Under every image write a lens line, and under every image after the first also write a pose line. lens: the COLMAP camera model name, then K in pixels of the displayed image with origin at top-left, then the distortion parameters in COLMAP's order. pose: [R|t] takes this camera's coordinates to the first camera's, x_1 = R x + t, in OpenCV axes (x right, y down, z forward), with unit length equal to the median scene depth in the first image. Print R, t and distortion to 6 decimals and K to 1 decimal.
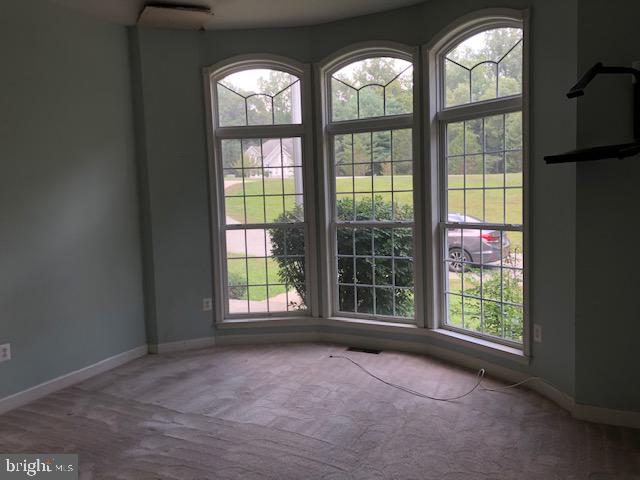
lens RADIAL K [[534.8, 0, 320.0], [0, 534.8, 240.0], [0, 0, 1]] dist [0.035703, 0.000195]
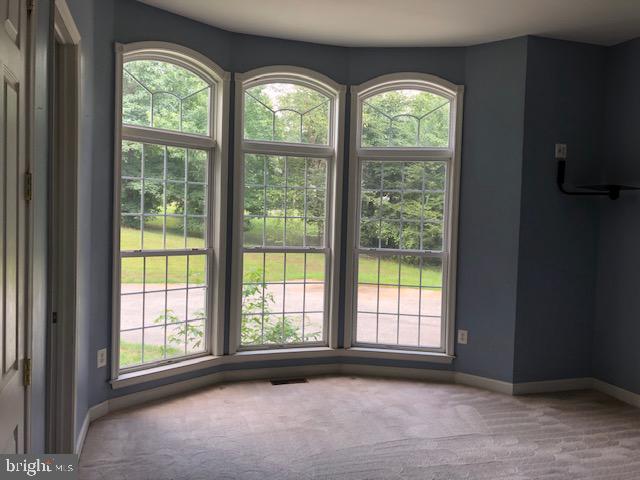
lens RADIAL K [[534.8, 0, 320.0], [0, 534.8, 240.0], [0, 0, 1]] dist [0.035703, 0.000195]
pose [[0.694396, 0.021475, 0.719273, -0.618843], [0.023740, 0.998327, -0.052726, 0.005888], [-0.719201, 0.053688, 0.692724, 0.307223]]
